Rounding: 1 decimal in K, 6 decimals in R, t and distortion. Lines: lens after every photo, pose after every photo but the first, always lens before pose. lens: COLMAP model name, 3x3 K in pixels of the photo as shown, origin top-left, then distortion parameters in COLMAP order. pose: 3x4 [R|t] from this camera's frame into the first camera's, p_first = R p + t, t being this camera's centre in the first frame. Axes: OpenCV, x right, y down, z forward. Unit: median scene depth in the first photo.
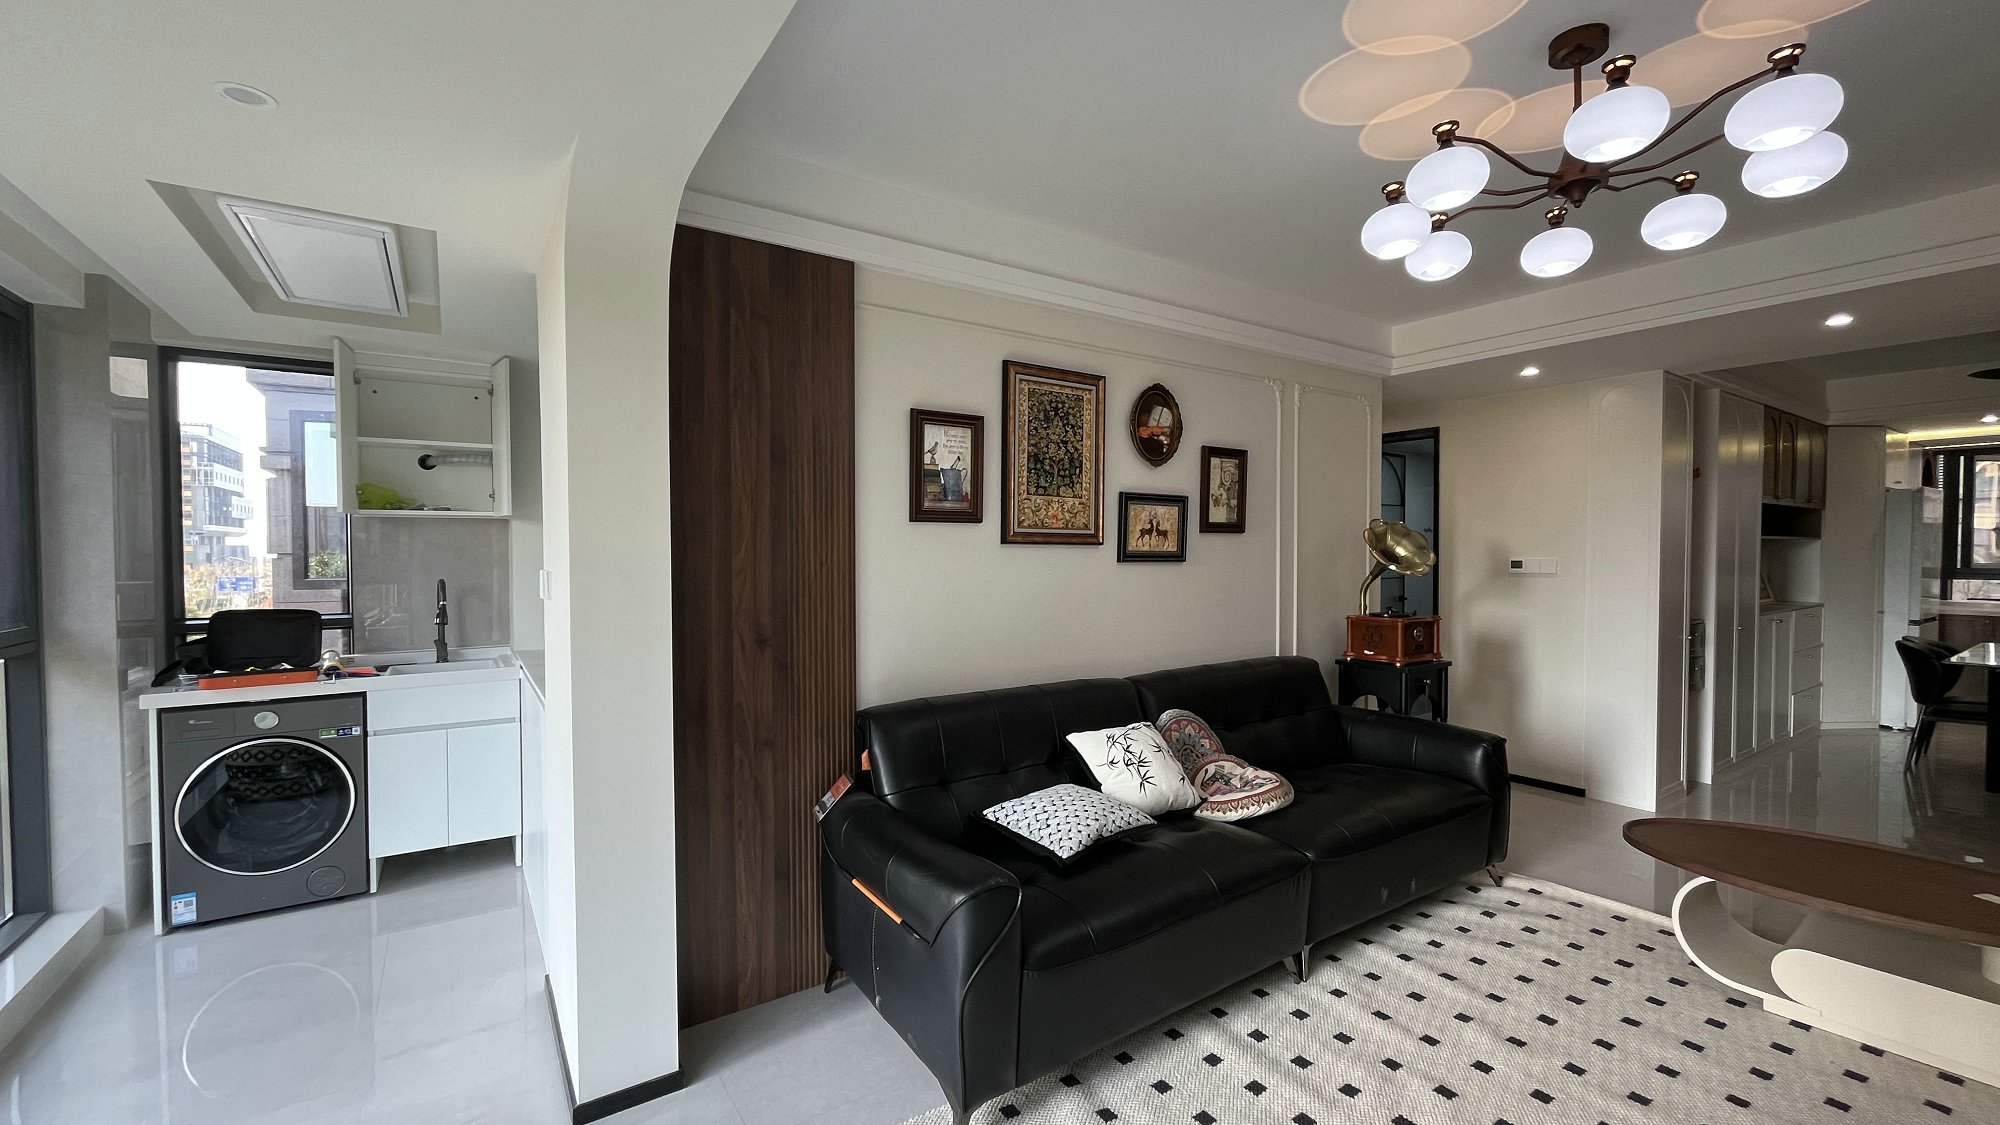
lens RADIAL K [[808.3, 0, 992.4], [0, 808.3, 568.7], [0, 0, 1]] dist [-0.002301, -0.001226]
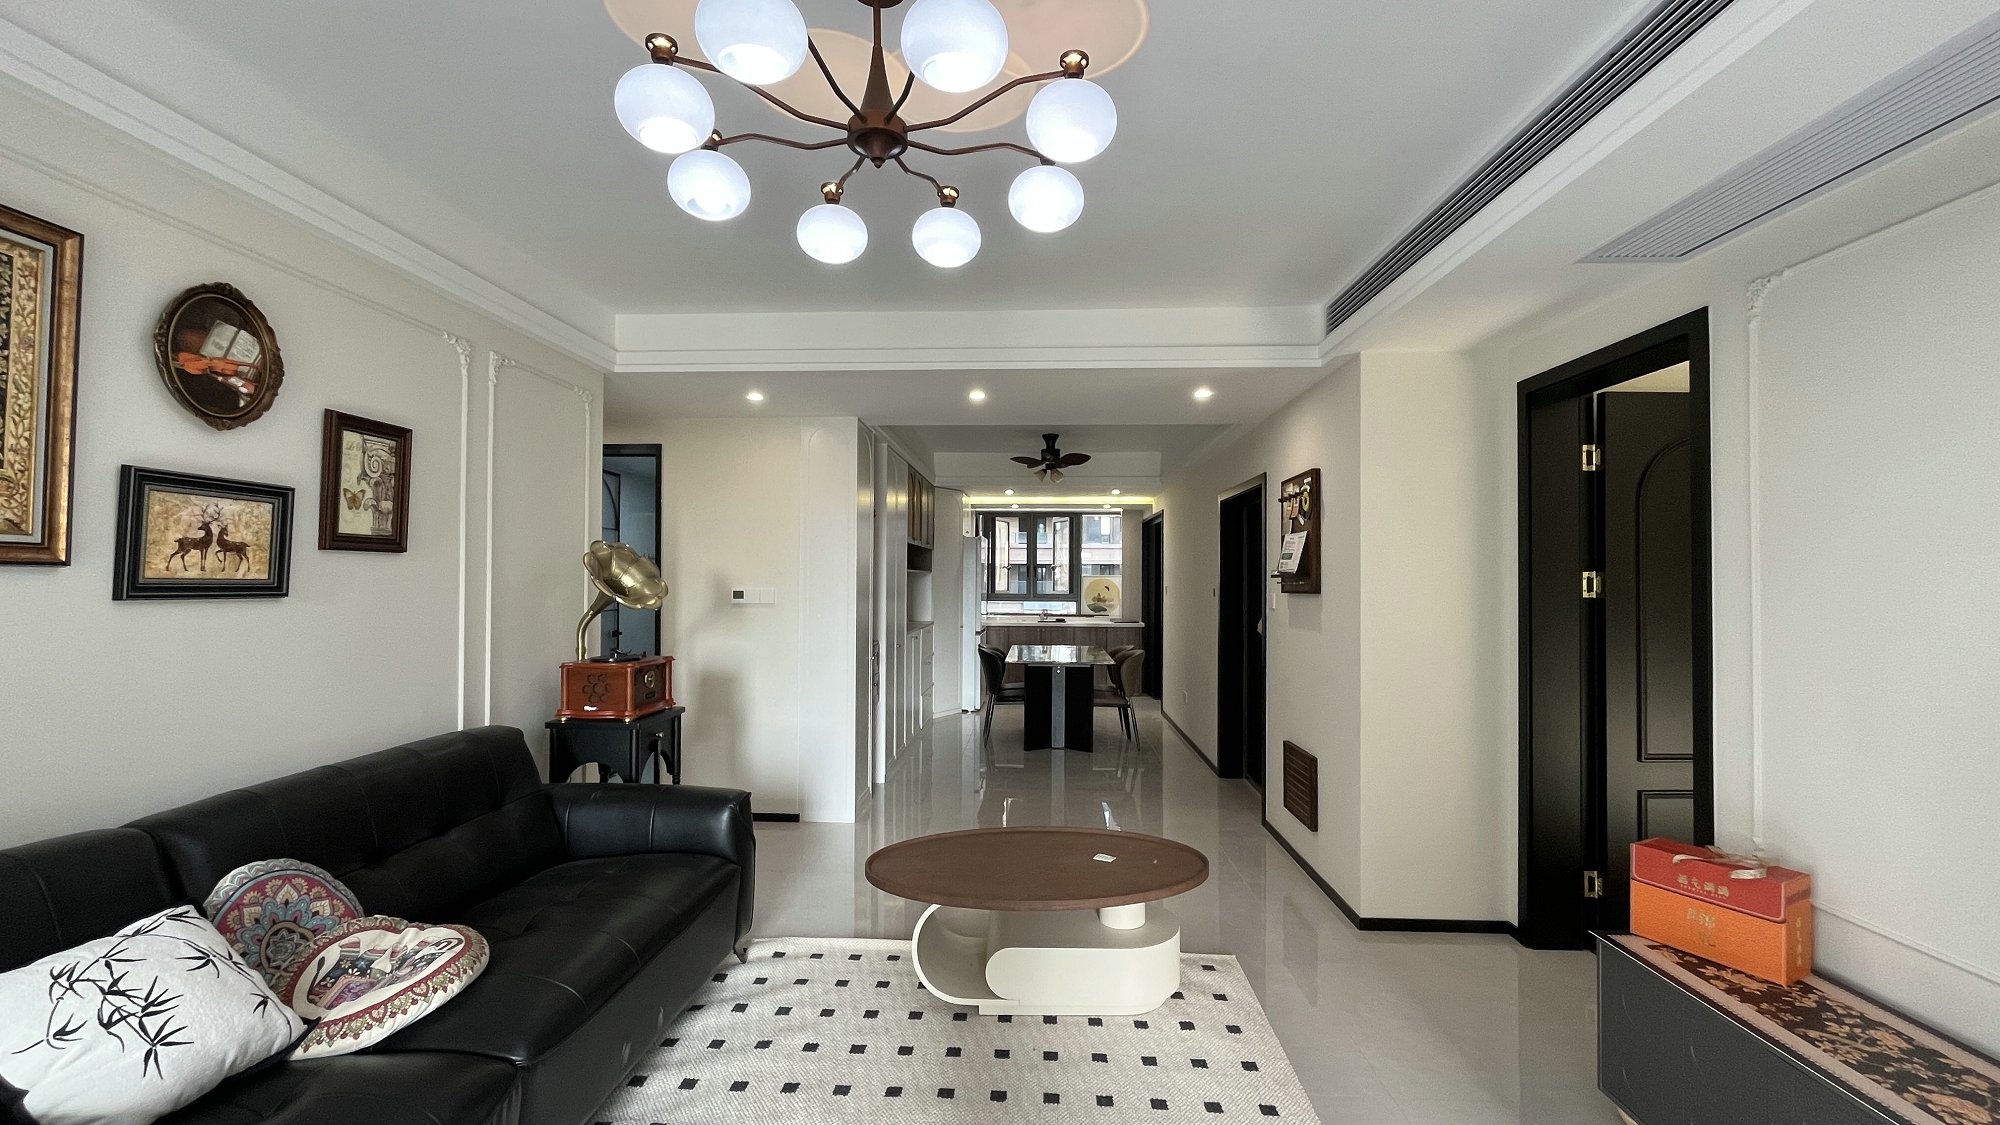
lens RADIAL K [[808.3, 0, 997.0], [0, 808.3, 568.7], [0, 0, 1]] dist [-0.002301, -0.001226]
pose [[0.599770, 0.015596, 0.800021, 0.083631], [0.013511, 0.999470, -0.029613, -0.005389], [-0.800059, 0.028570, 0.599241, 0.244462]]
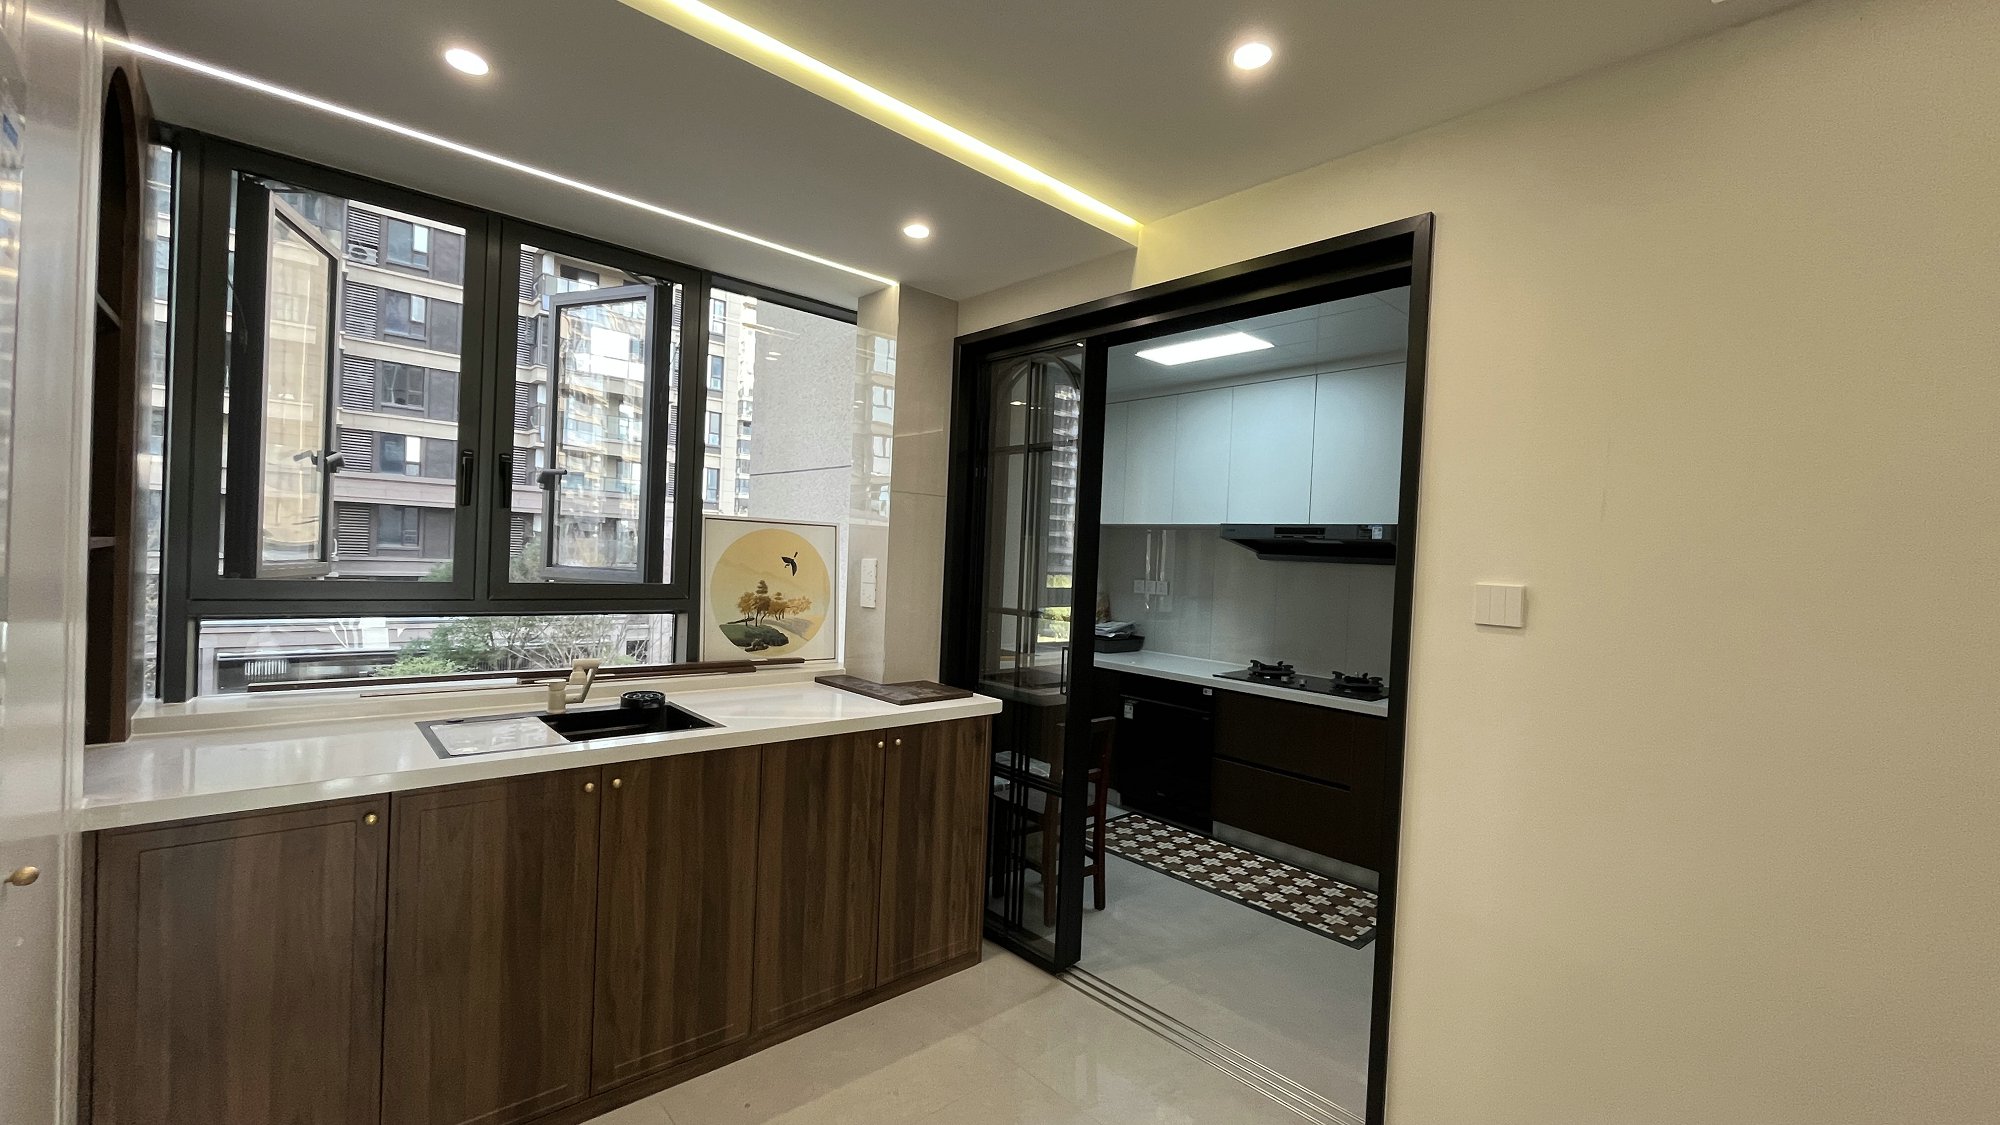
lens RADIAL K [[808.3, 0, 1004.6], [0, 808.3, 568.8], [0, 0, 1]] dist [-0.002301, -0.001226]
pose [[-0.135023, -0.022359, 0.990590, 1.932965], [-0.013025, 0.999699, 0.020789, -0.033992], [-0.990757, -0.010095, -0.135273, 1.670750]]
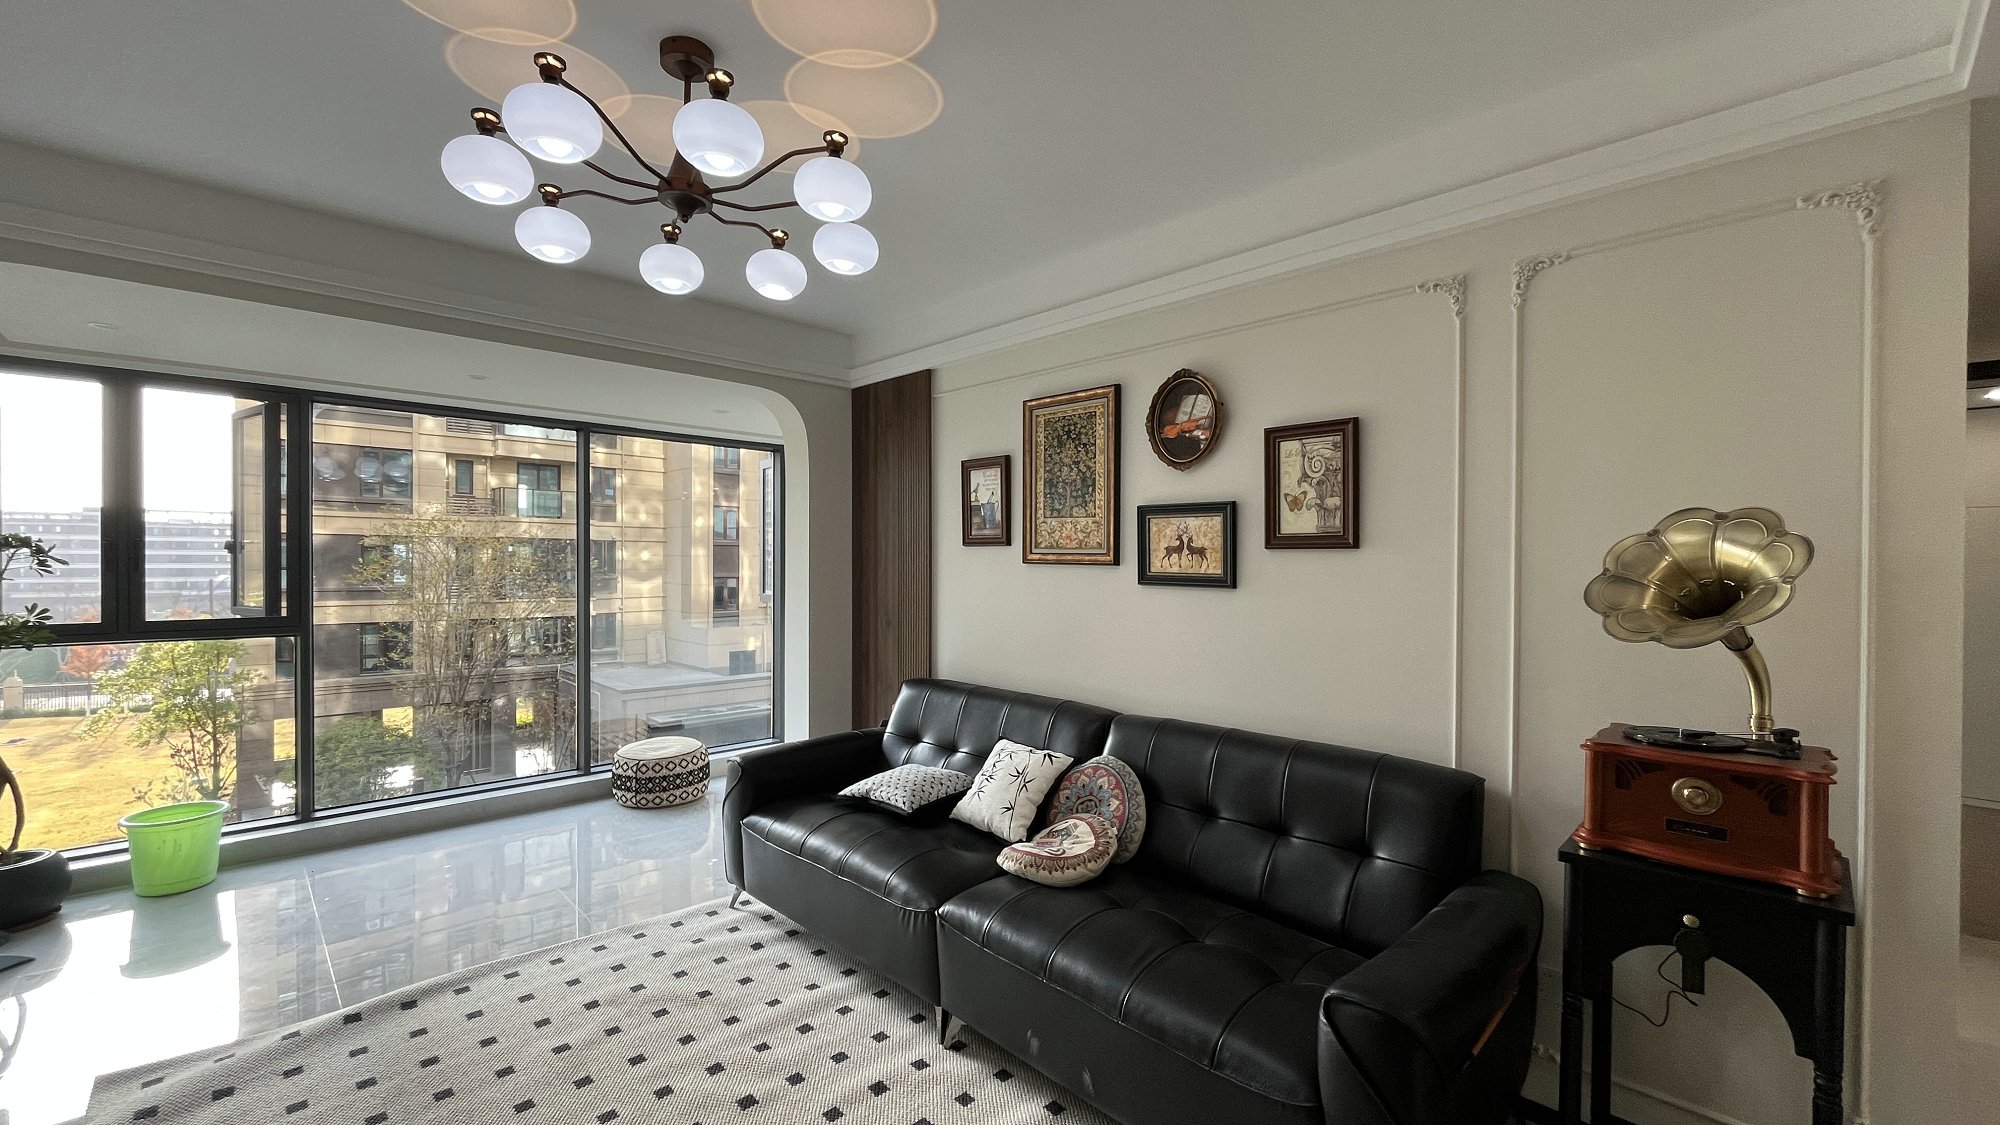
lens RADIAL K [[808.3, 0, 993.6], [0, 808.3, 570.7], [0, 0, 1]] dist [-0.002301, -0.001226]
pose [[0.163370, 0.010422, -0.986510, 1.028657], [-0.033849, 0.999415, 0.004953, -0.023132], [0.985984, 0.032583, 0.163627, 0.713256]]
